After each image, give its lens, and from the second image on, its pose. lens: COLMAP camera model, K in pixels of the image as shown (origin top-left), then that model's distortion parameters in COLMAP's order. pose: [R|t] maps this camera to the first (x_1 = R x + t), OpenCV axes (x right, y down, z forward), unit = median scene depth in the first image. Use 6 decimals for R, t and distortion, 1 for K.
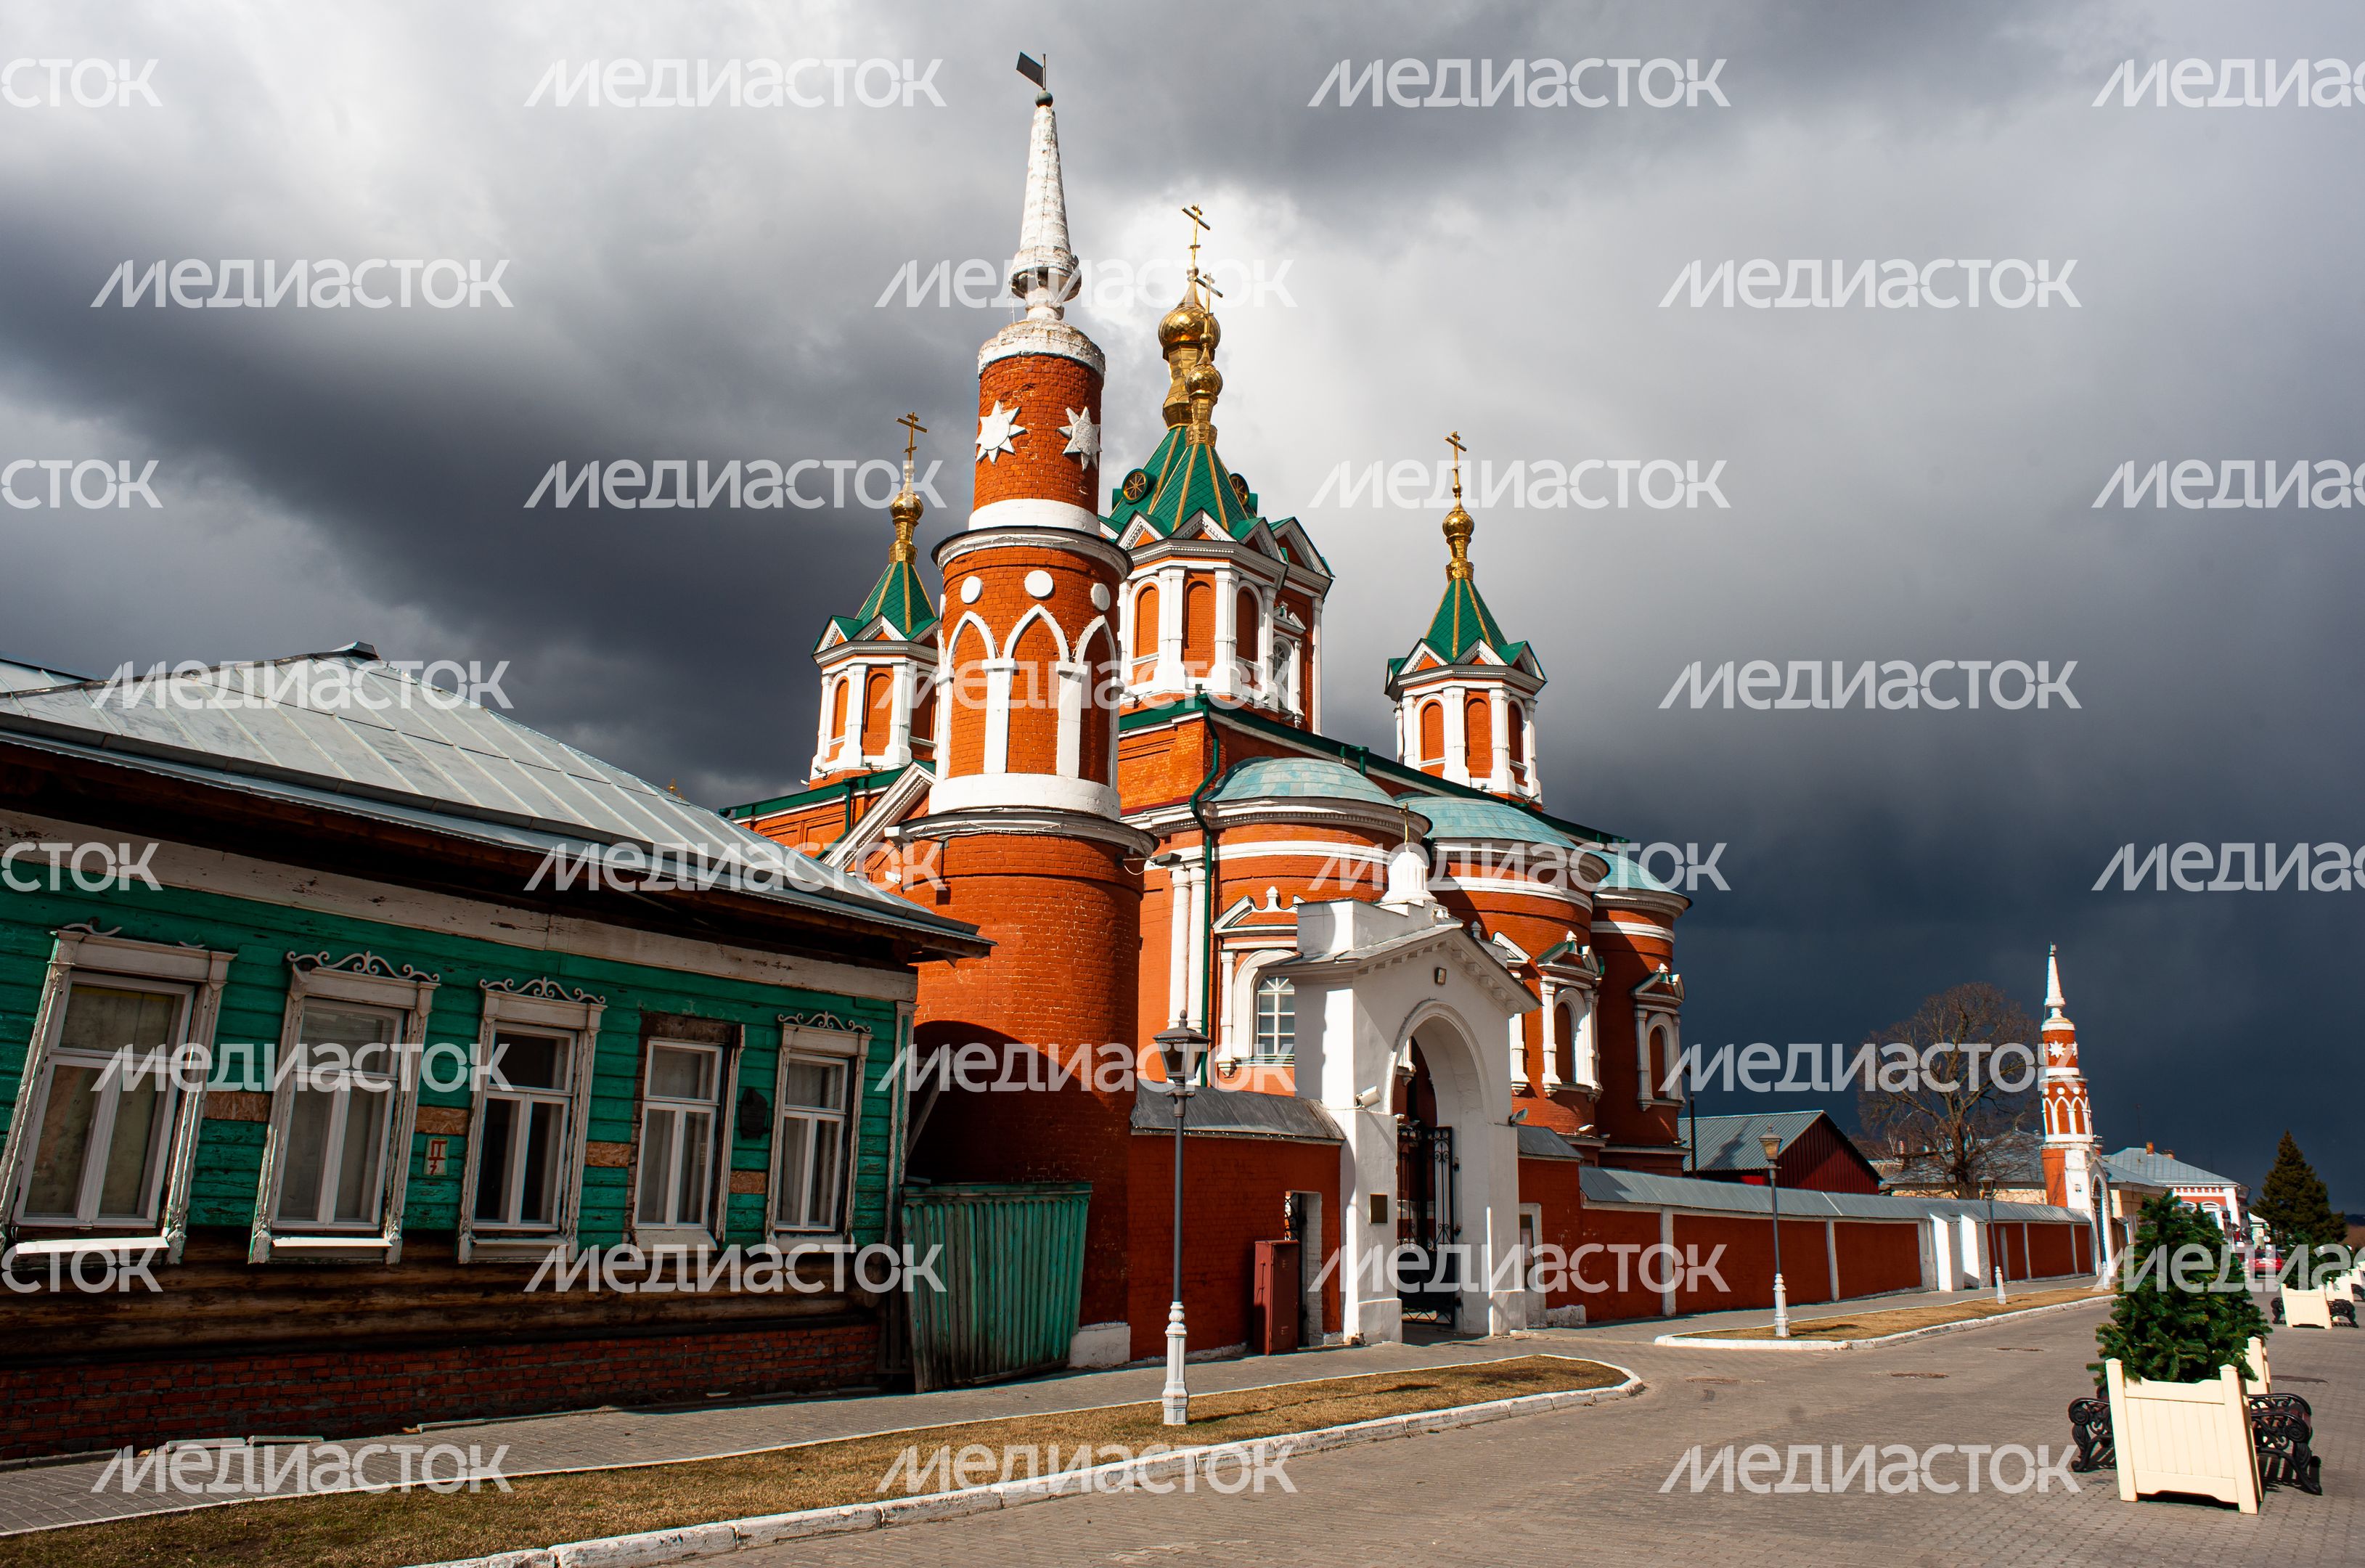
lens RADIAL K [[1626.0, 0, 1193.8], [0, 1626.0, 794.6], [0, 0, 1]] dist [-0.086365, 0.077096]
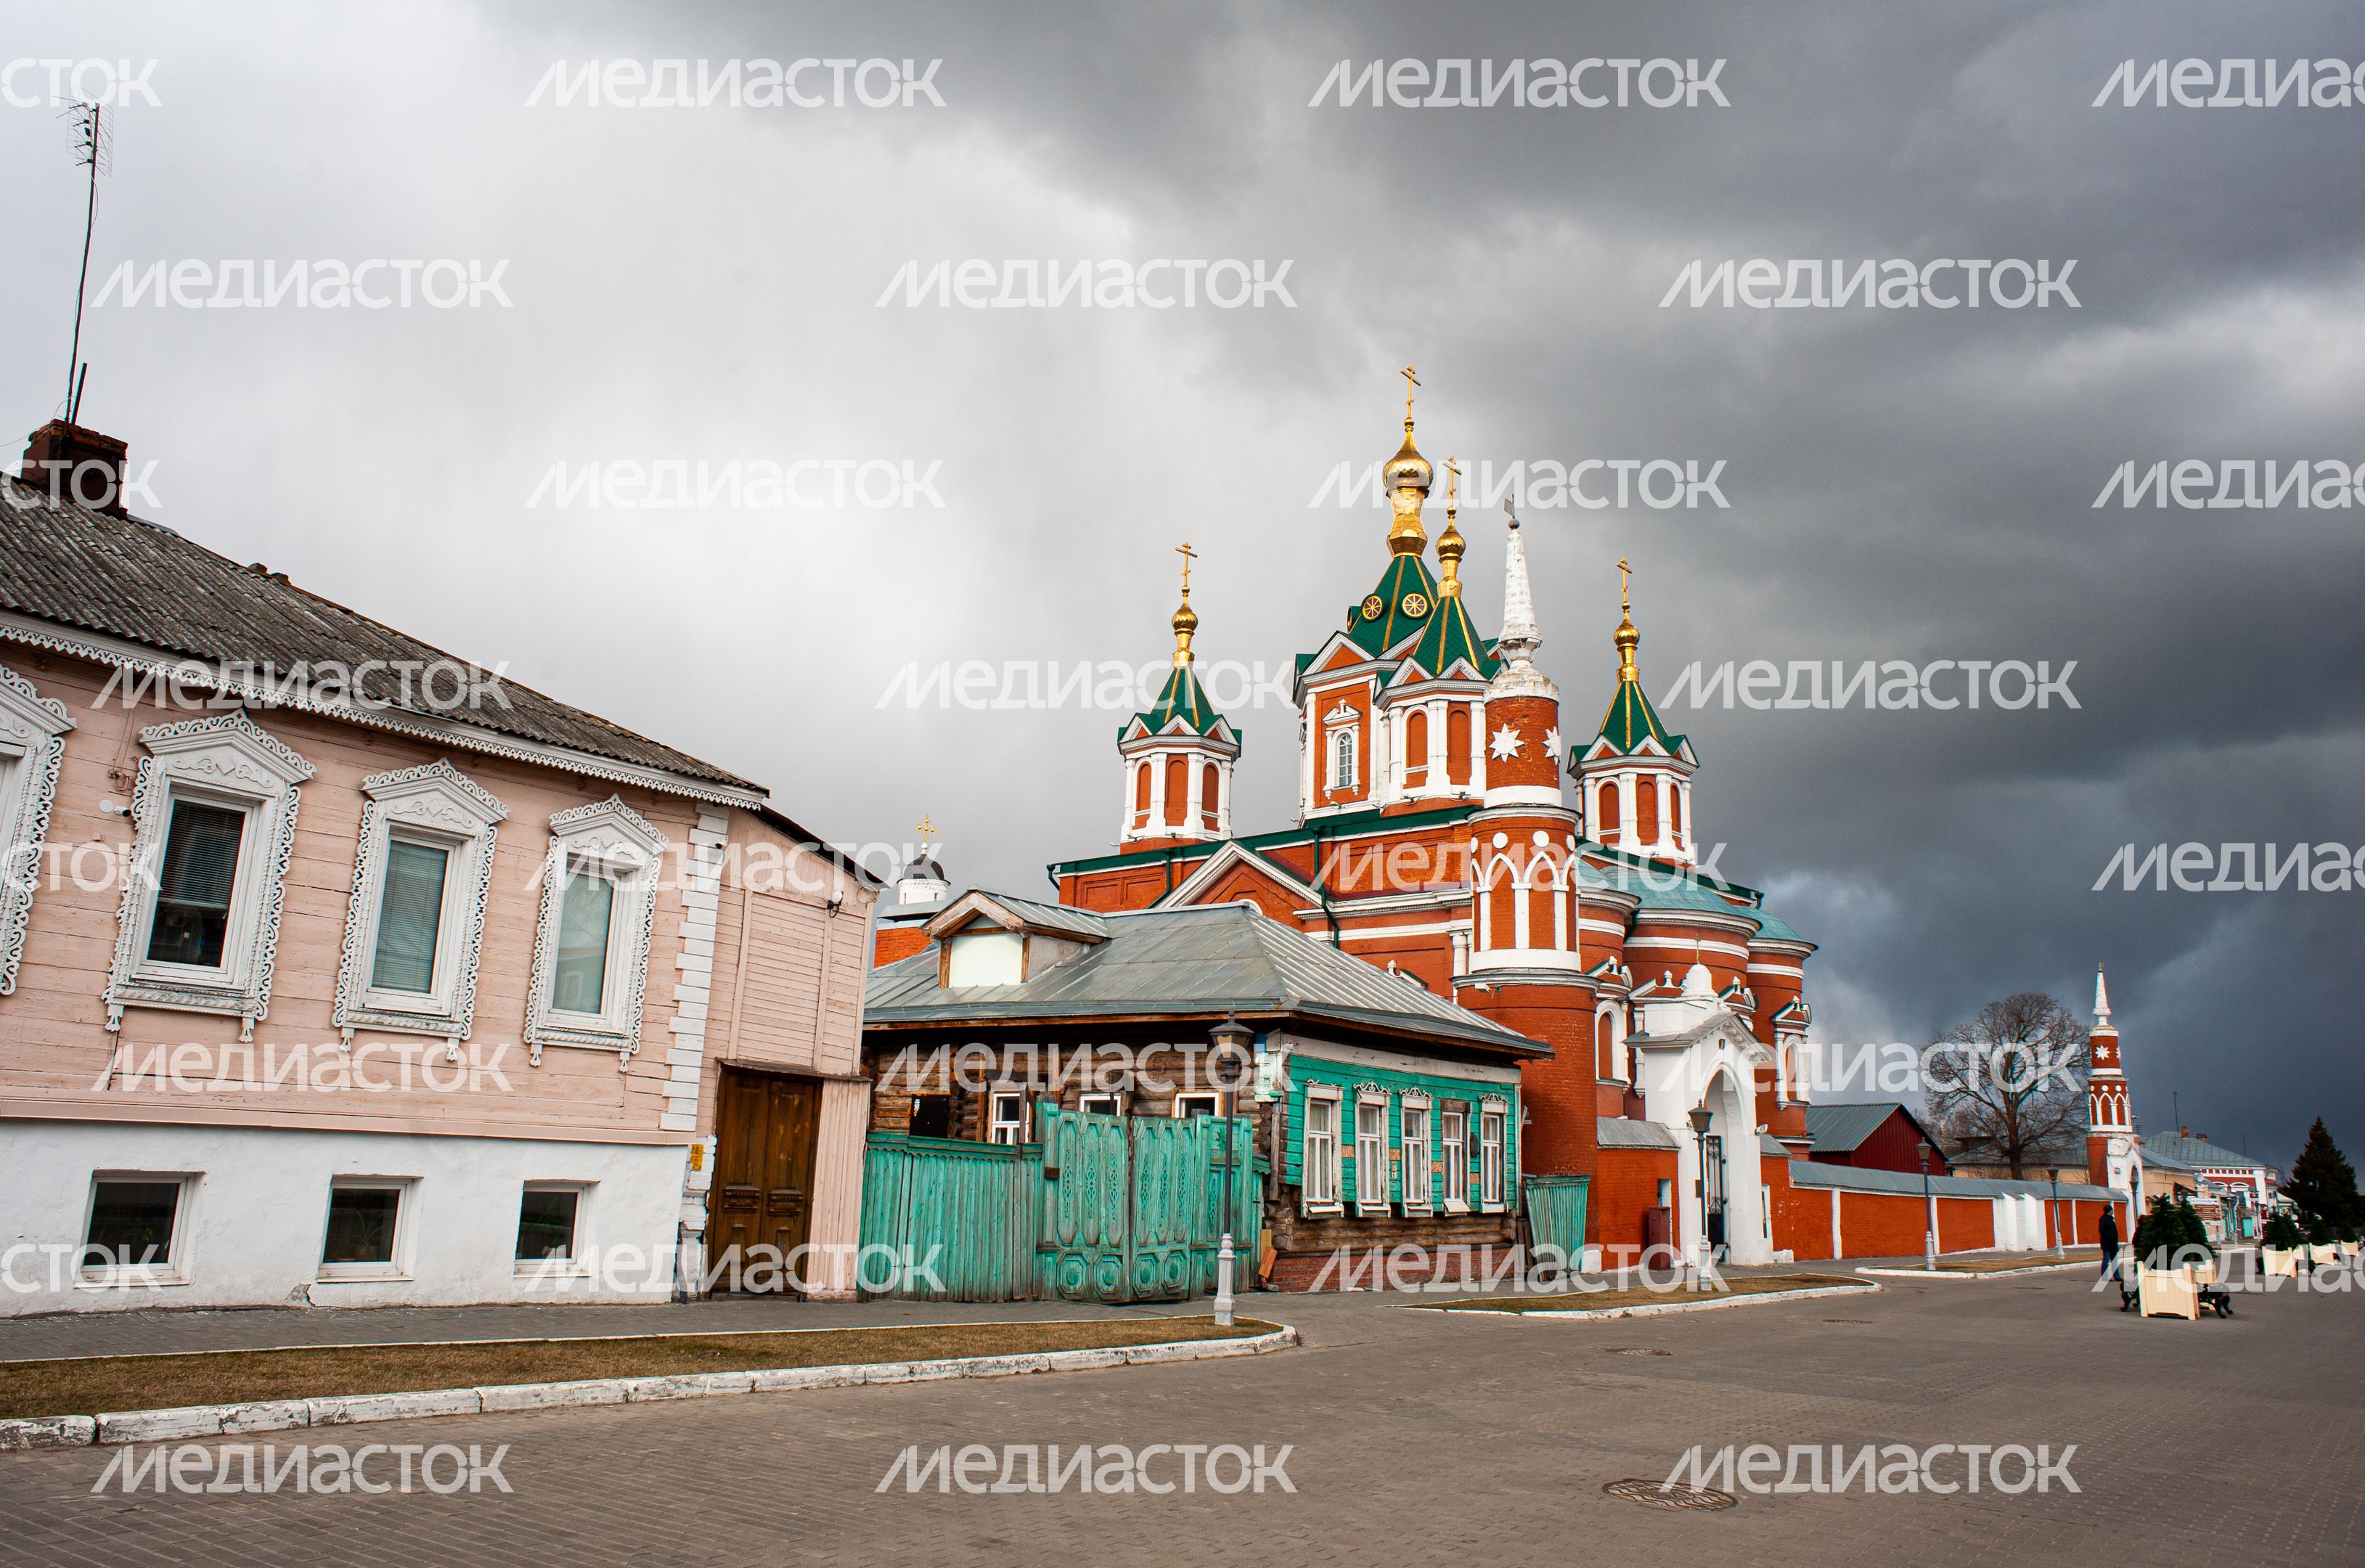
lens RADIAL K [[1590.8, 0, 1183.8], [0, 1590.8, 833.6], [0, 0, 1]] dist [-0.089917, 0.088426]
pose [[0.999275, 0.007322, -0.037373, -0.155813], [-0.005759, 0.999111, 0.041765, -0.076341], [0.037646, -0.041520, 0.998428, -0.273625]]
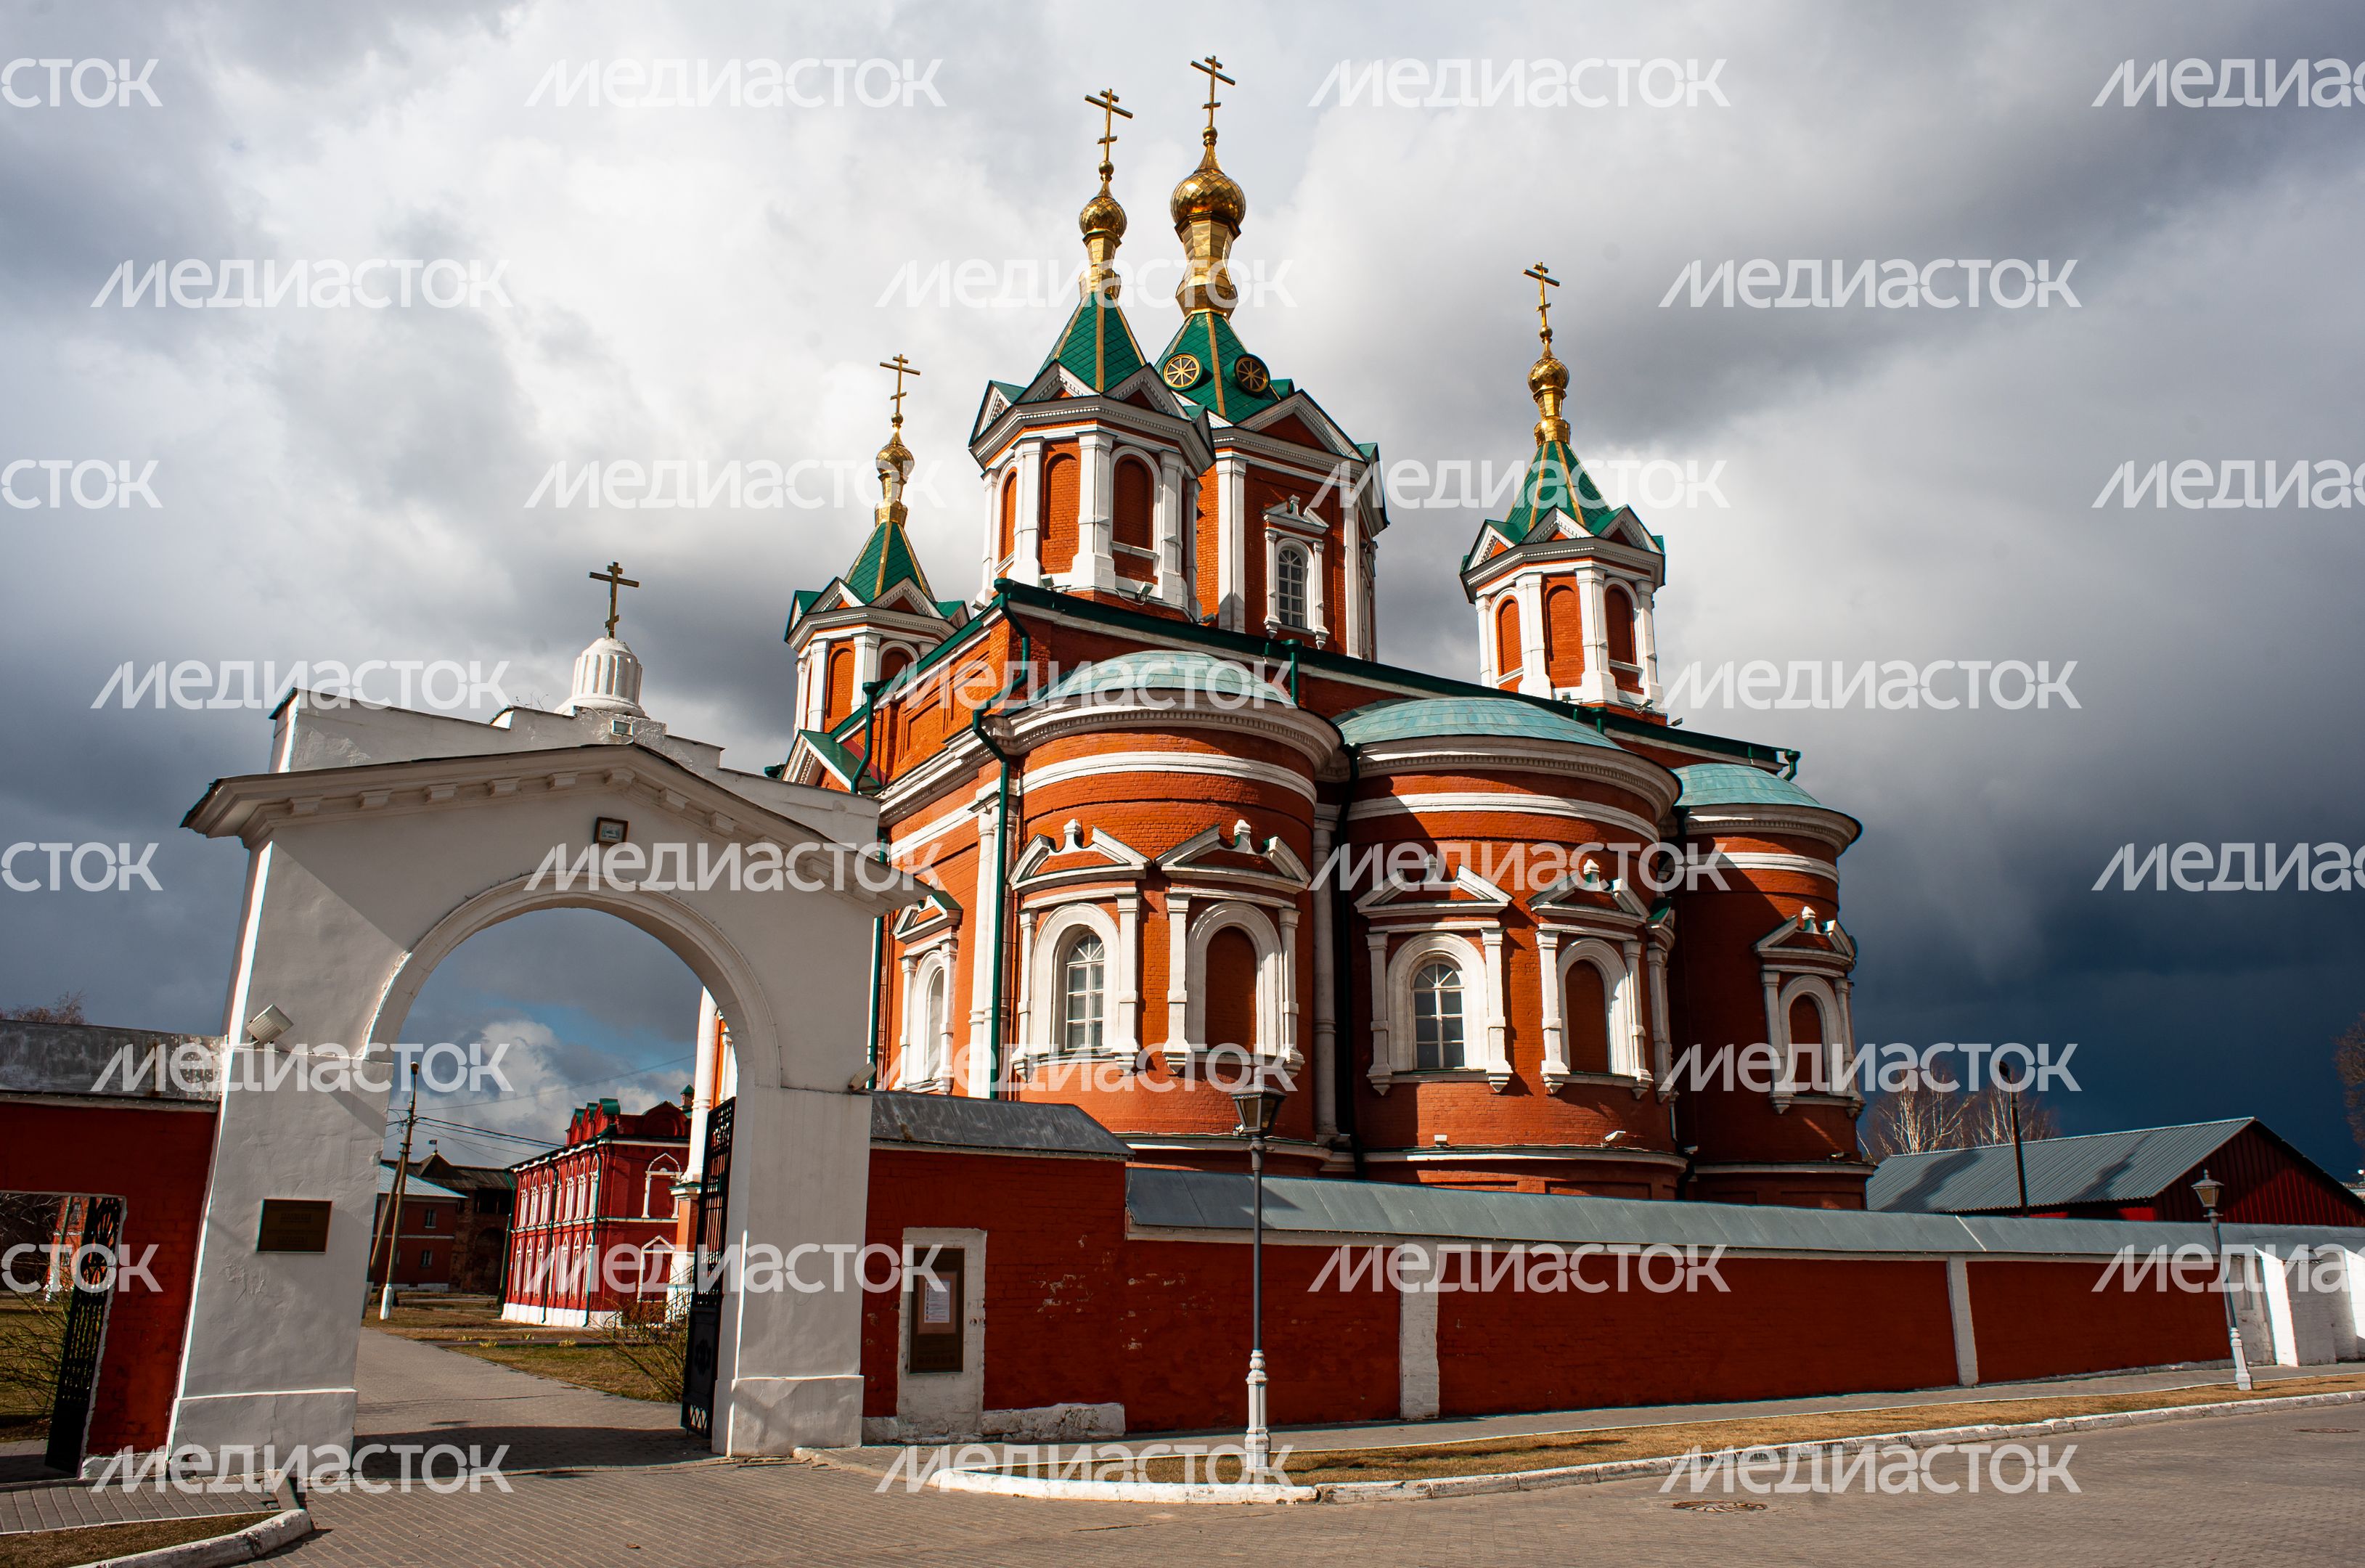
lens RADIAL K [[1659.2, 0, 1185.6], [0, 1659.2, 867.9], [0, 0, 1]] dist [-0.050596, -0.001543]
pose [[0.955086, -0.089635, -0.282447, 0.240320], [0.091318, 0.995796, -0.007229, 0.069417], [0.281907, -0.018888, 0.959256, 0.231820]]
